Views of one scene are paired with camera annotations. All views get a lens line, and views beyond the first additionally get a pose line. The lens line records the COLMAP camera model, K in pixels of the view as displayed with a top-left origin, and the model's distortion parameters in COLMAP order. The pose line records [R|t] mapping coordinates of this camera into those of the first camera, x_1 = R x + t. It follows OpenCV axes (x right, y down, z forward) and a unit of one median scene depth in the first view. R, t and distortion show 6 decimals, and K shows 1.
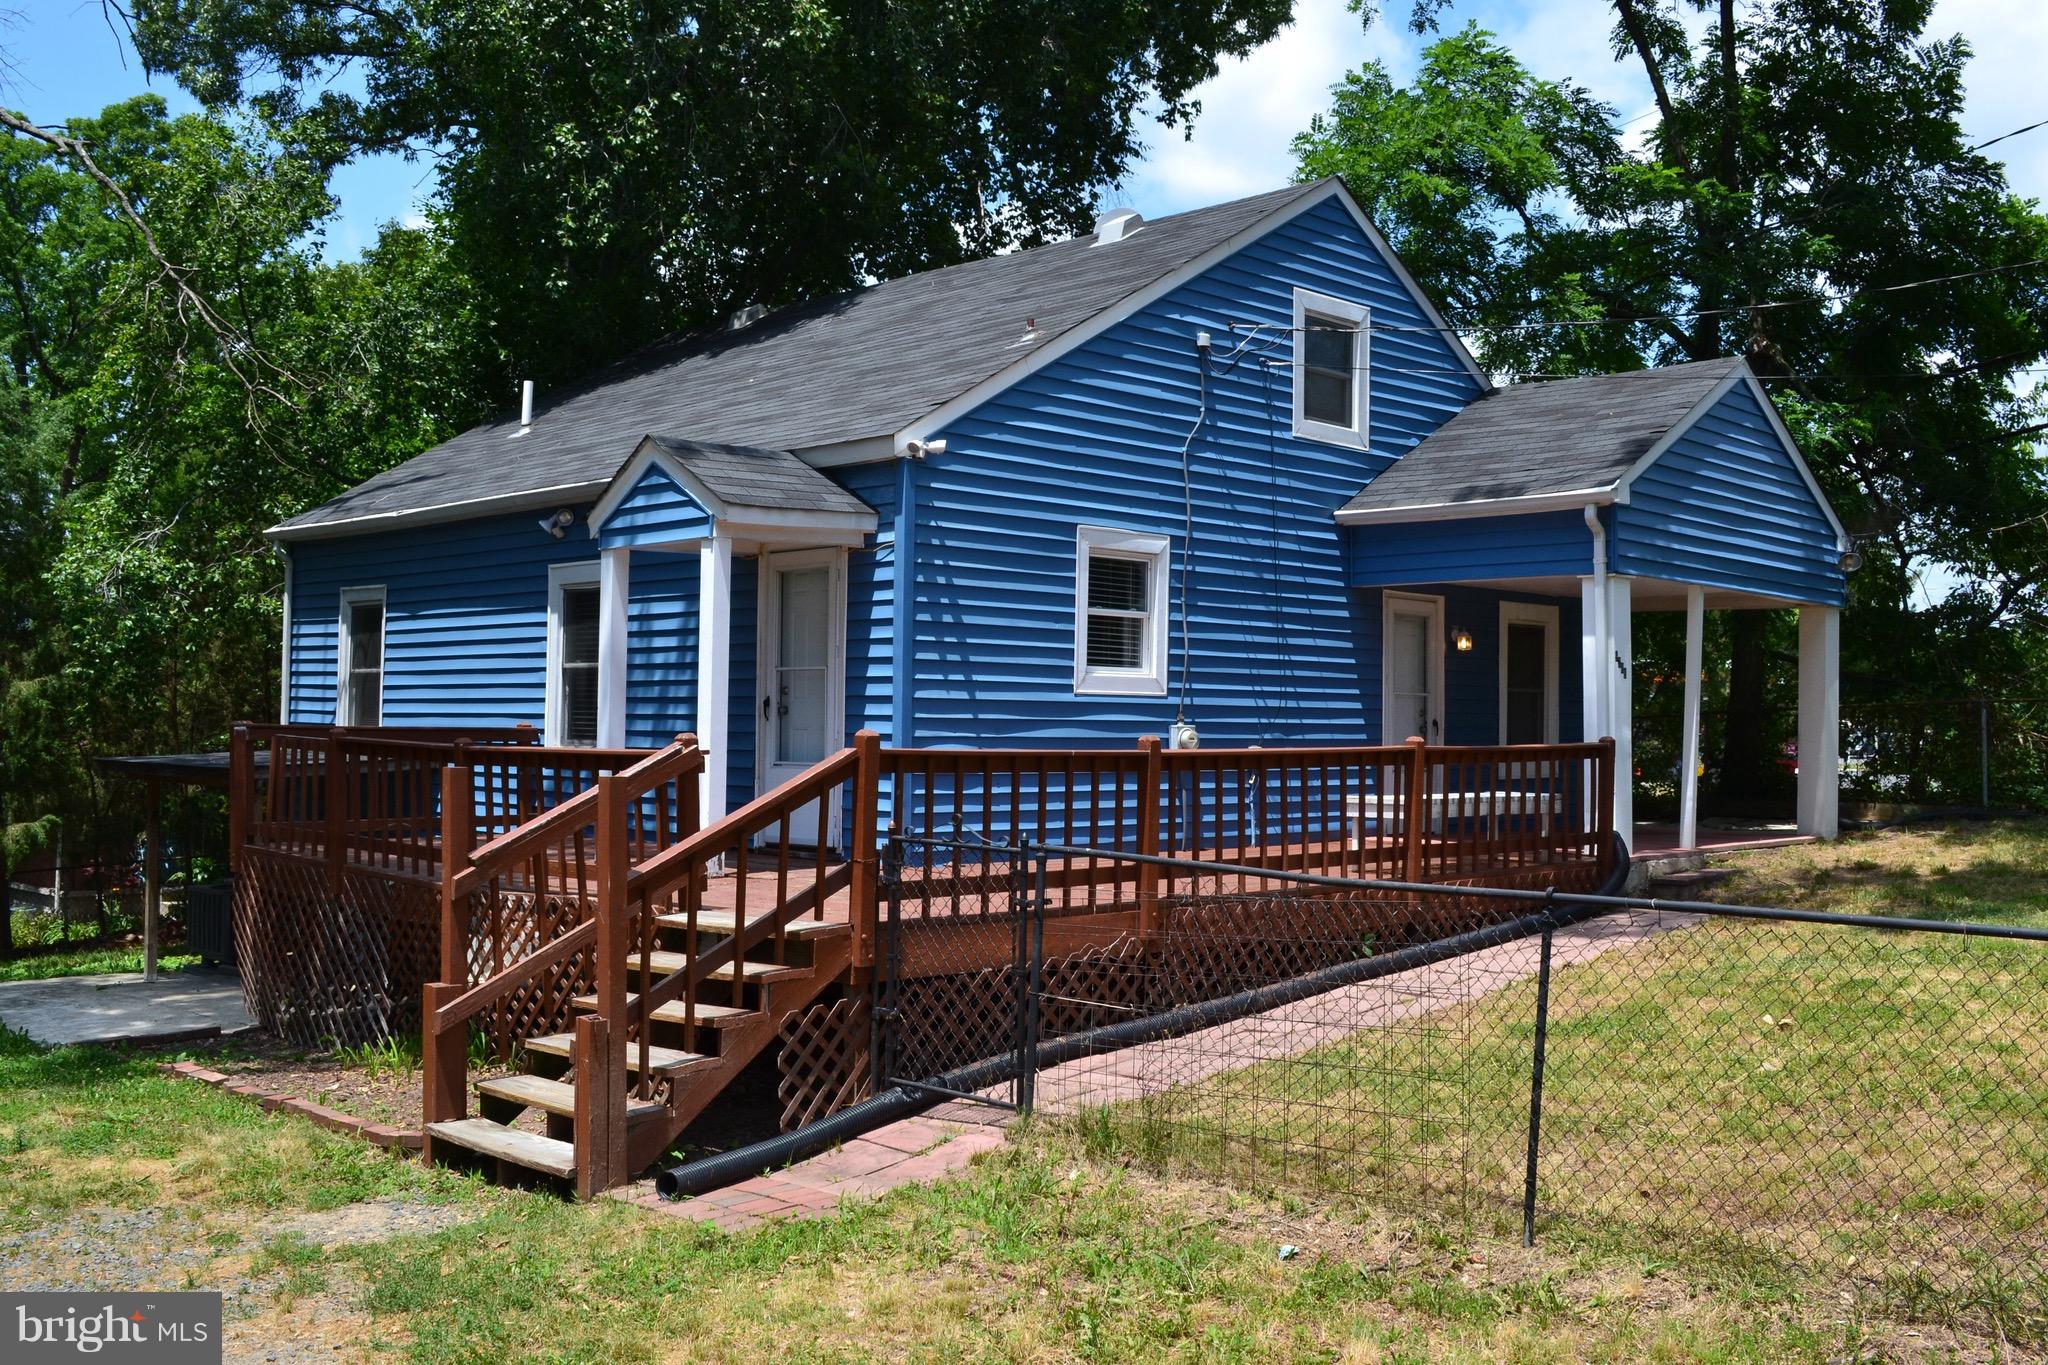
lens RADIAL K [[1875.7, 0, 1024.0], [0, 1875.7, 686.4], [0, 0, 1]] dist [-0.003191, 0.000000]
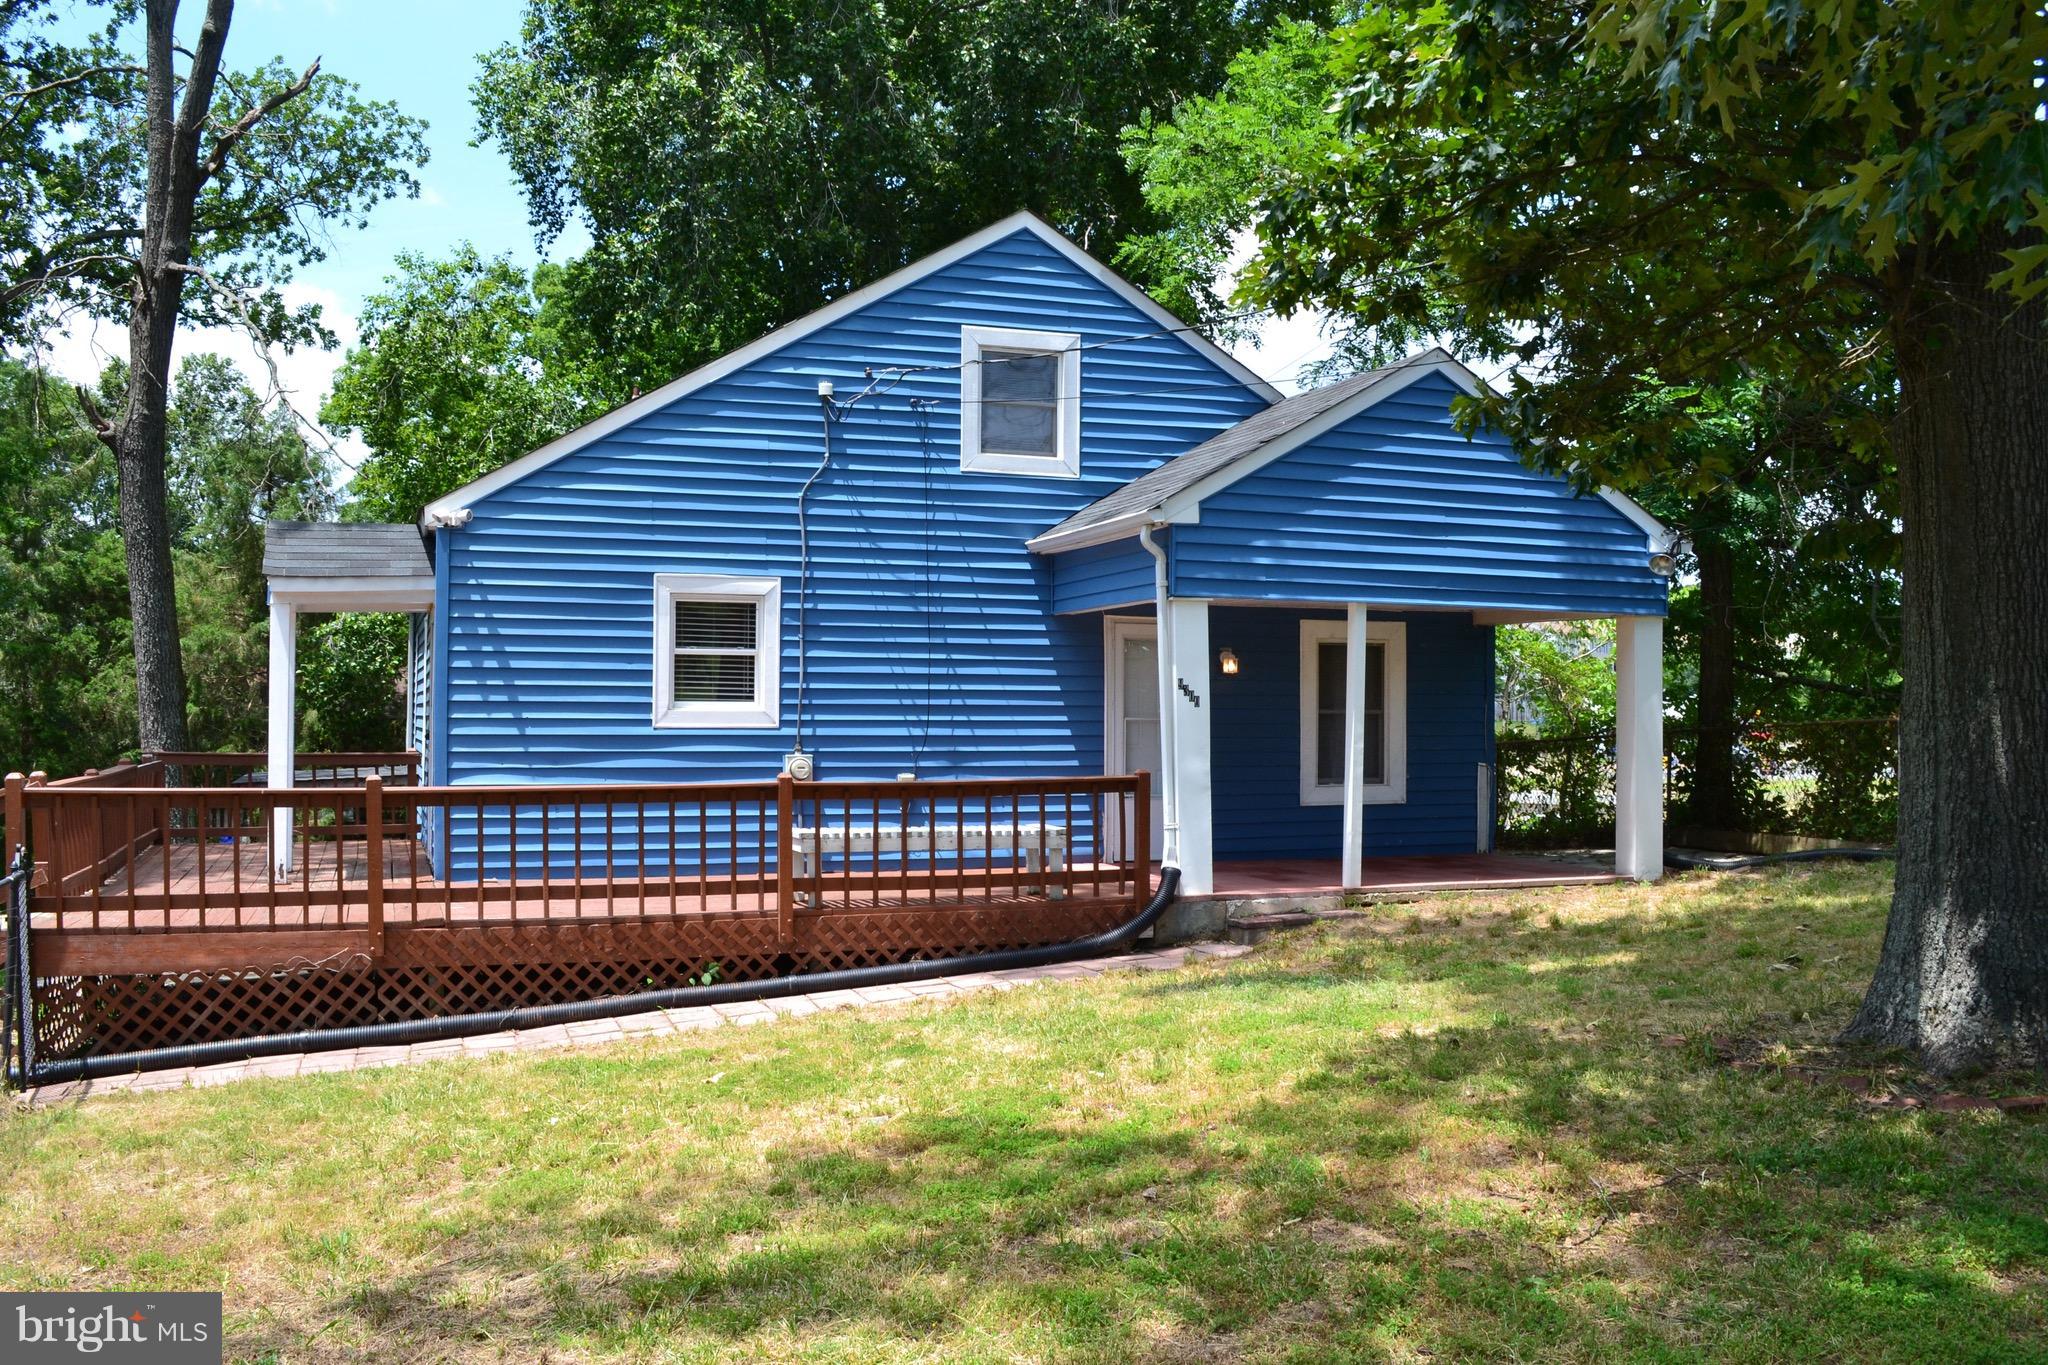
lens RADIAL K [[1700.6, 0, 1024.1], [0, 1700.6, 684.6], [0, 0, 1]] dist [-0.045425, -0.000624]
pose [[0.895223, -0.013278, -0.445420, 0.625664], [0.013285, 0.999907, -0.003105, -0.014224], [0.445420, -0.003137, 0.895316, 0.196621]]
